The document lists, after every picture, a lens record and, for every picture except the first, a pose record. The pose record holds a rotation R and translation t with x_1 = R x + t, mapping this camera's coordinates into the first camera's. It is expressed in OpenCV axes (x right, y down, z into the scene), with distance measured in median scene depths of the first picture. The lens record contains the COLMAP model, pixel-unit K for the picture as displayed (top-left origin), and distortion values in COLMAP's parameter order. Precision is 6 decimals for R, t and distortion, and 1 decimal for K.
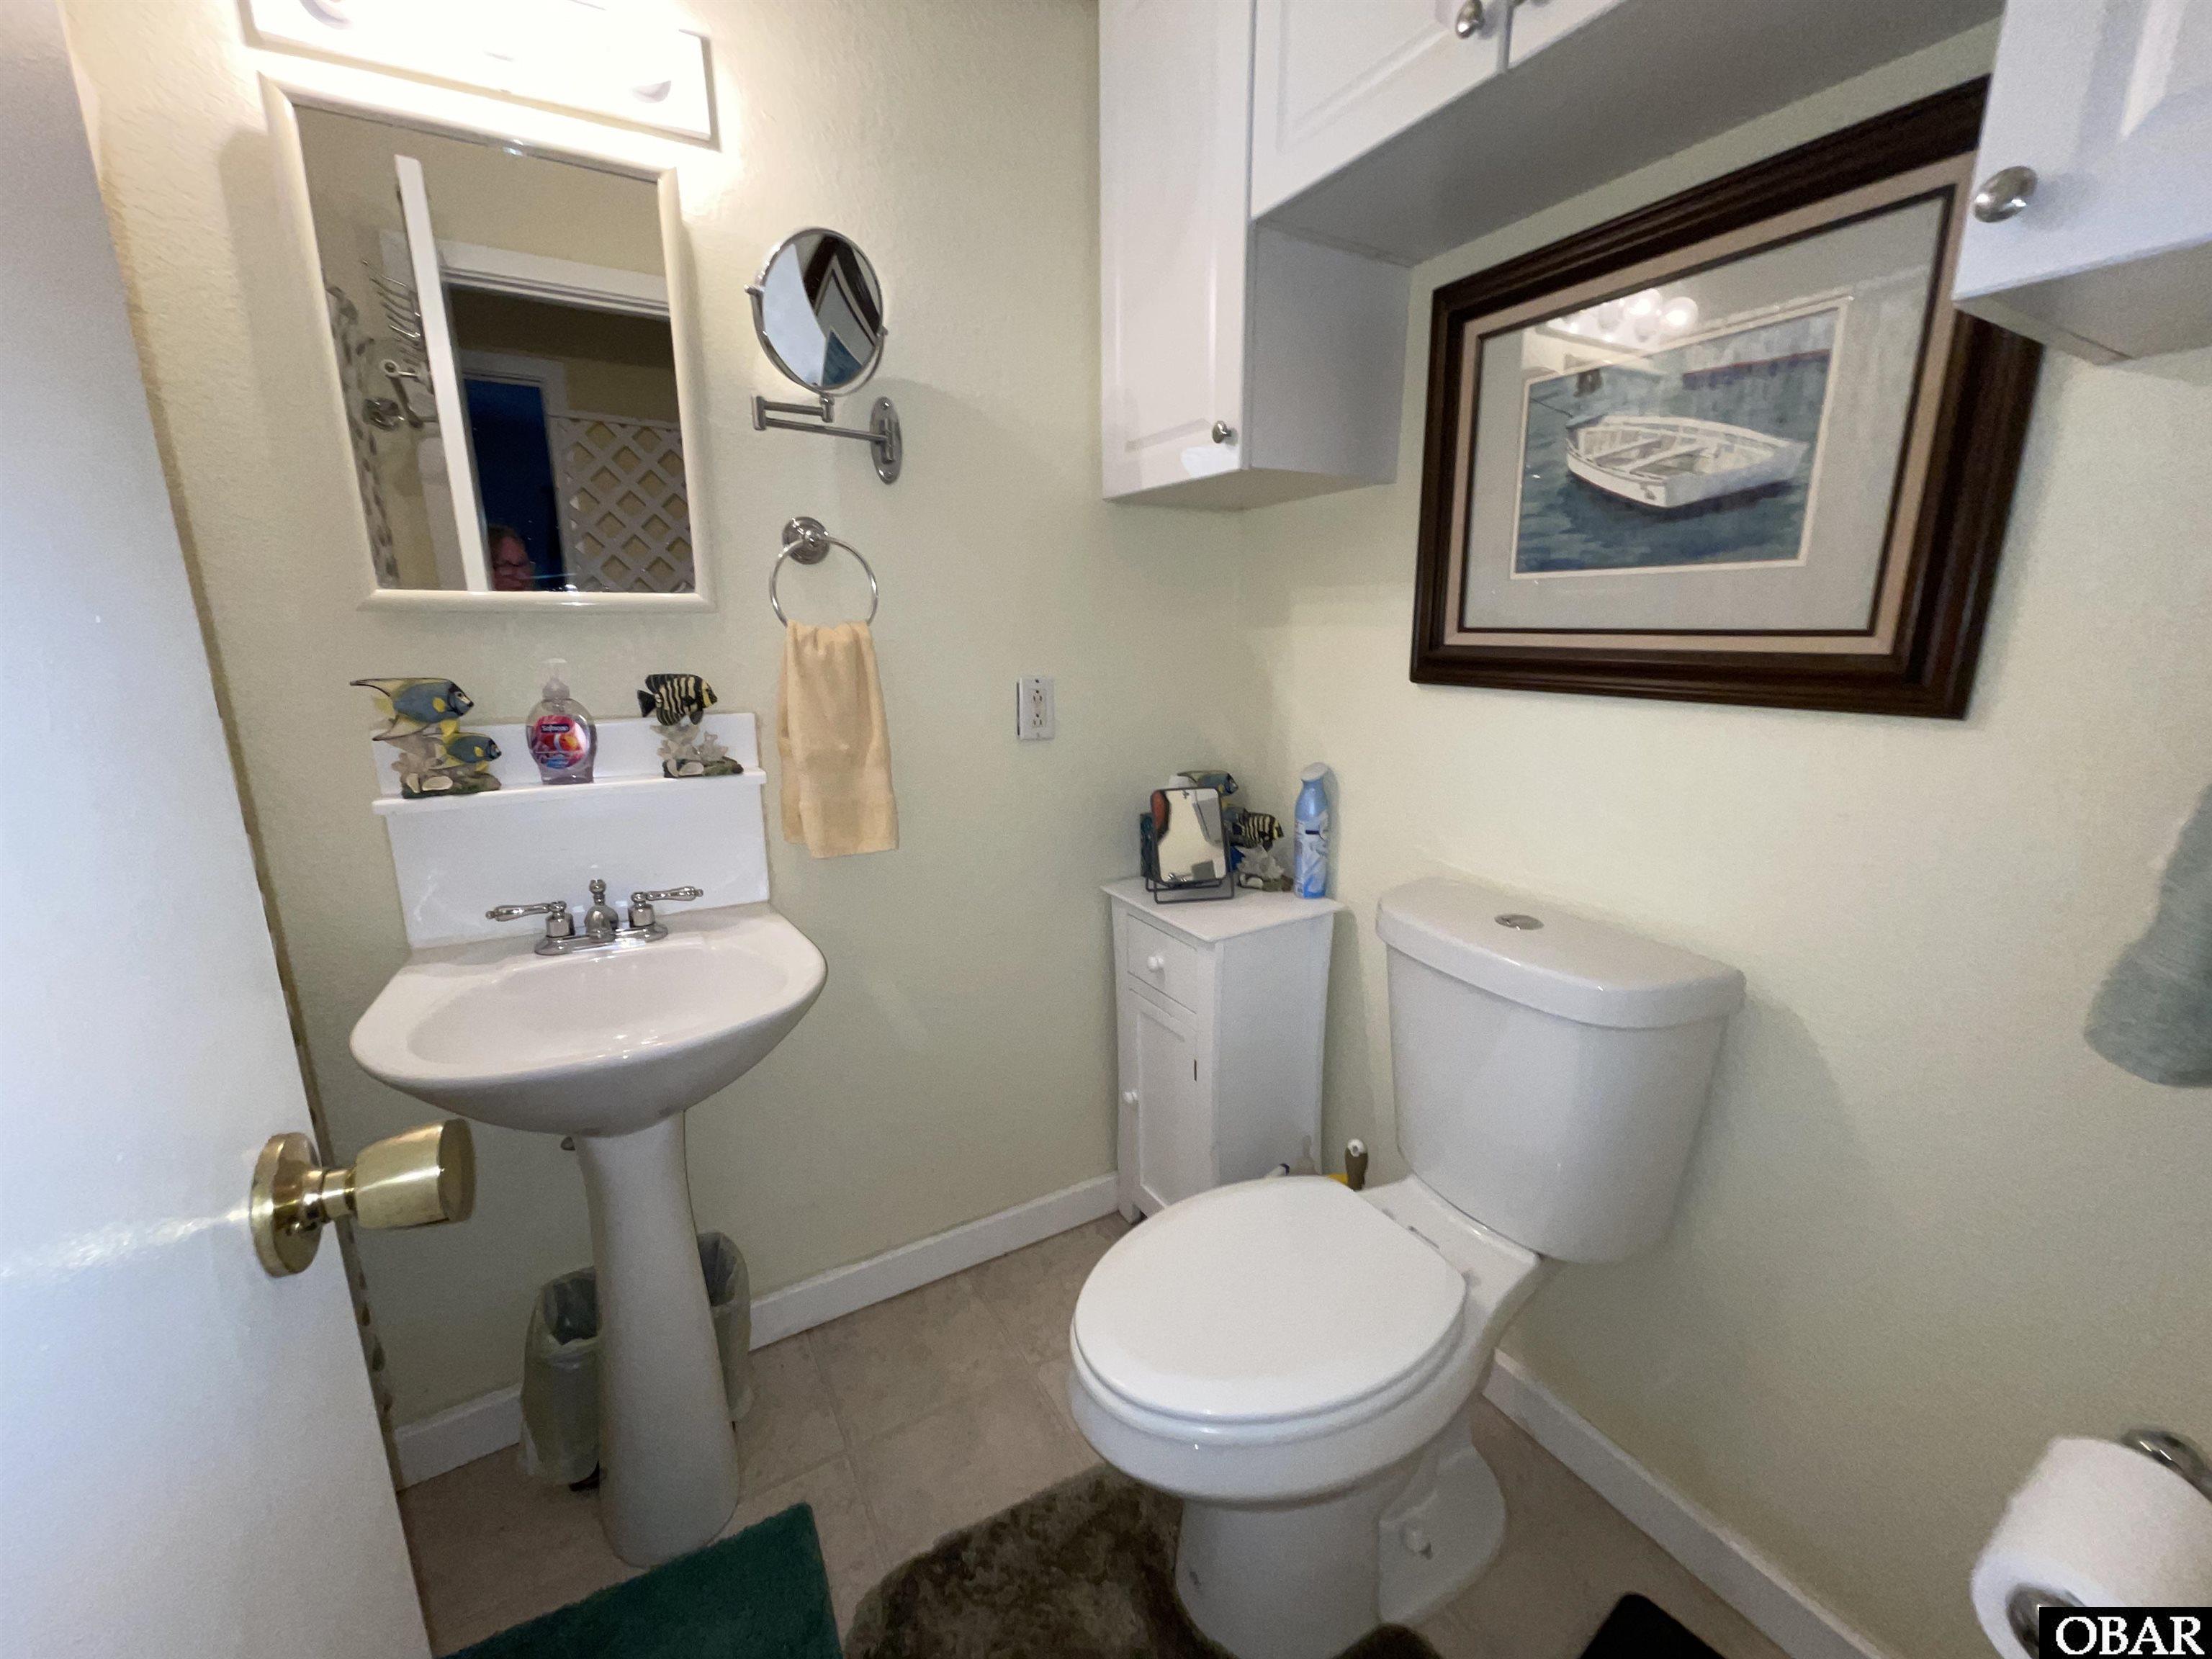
lens RADIAL K [[900.8, 0, 1105.1], [0, 900.8, 830.1], [0, 0, 1]] dist [0.001370, 0.000393]
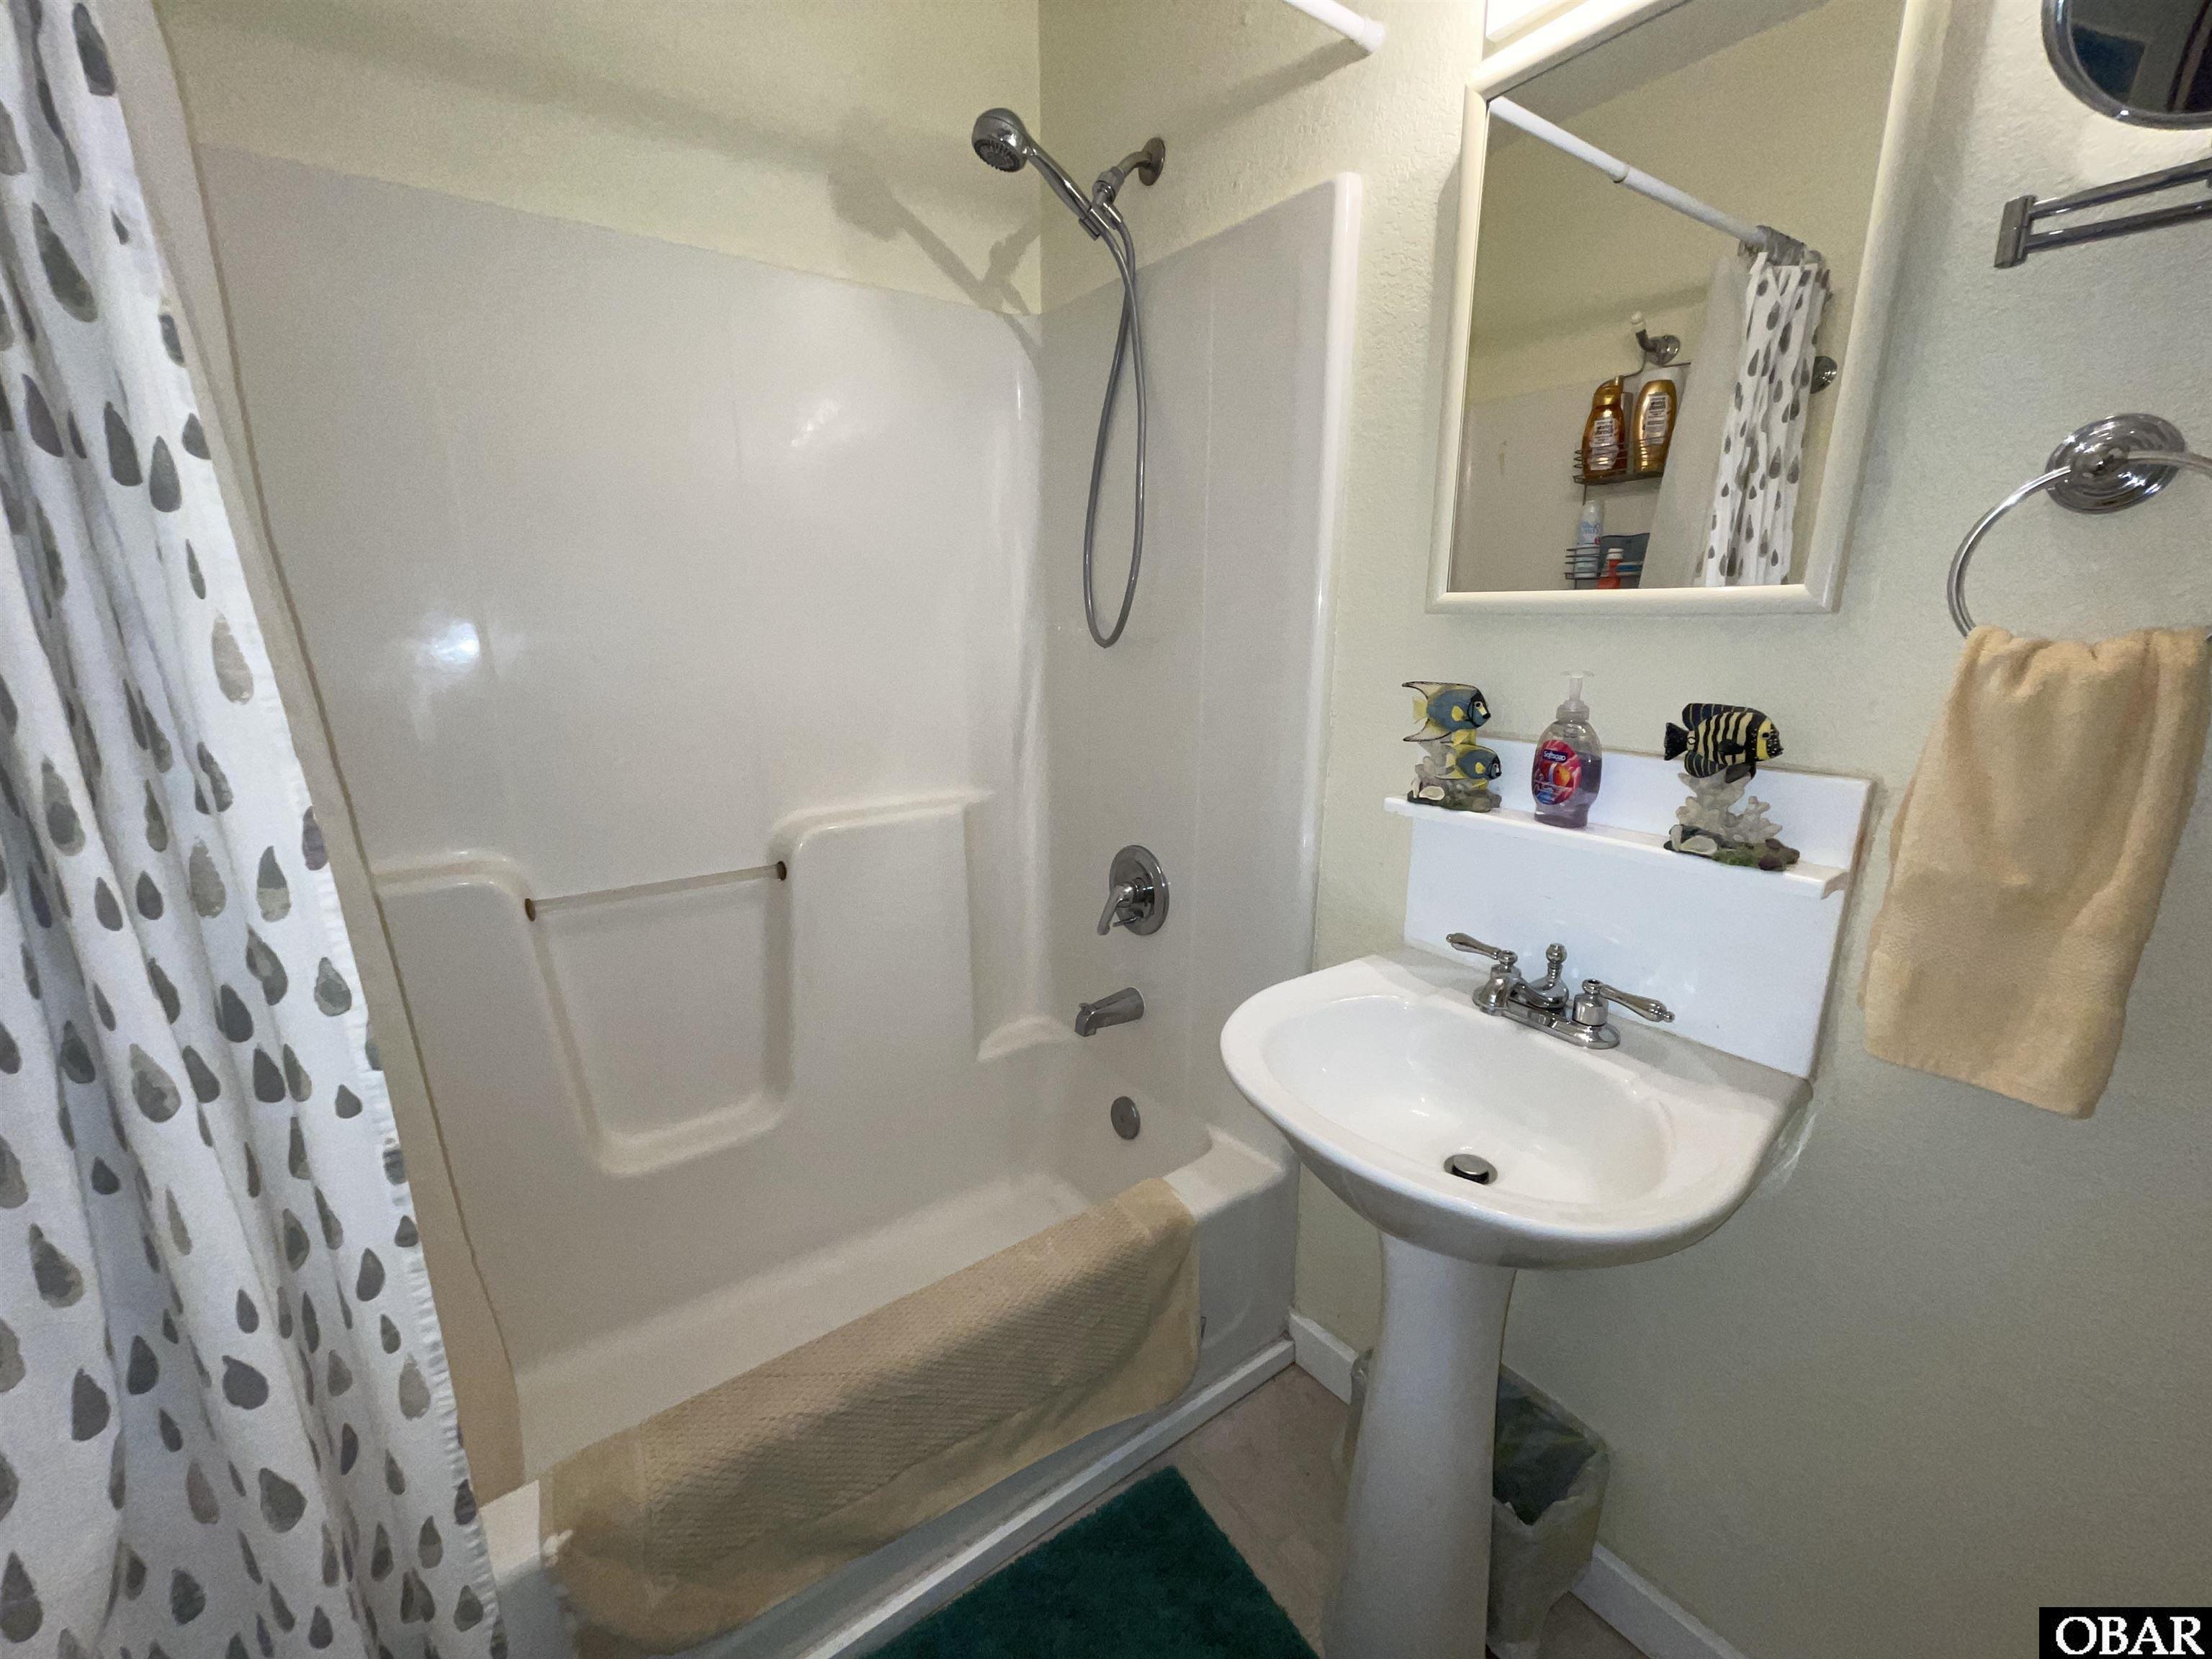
lens RADIAL K [[900.8, 0, 1105.3], [0, 900.8, 834.3], [0, 0, 1]] dist [0.001370, 0.000393]
pose [[0.099229, 0.238164, -0.966142, 0.155094], [-0.218925, 0.952369, 0.212284, -0.124980], [0.970683, 0.190448, 0.146643, 0.476681]]
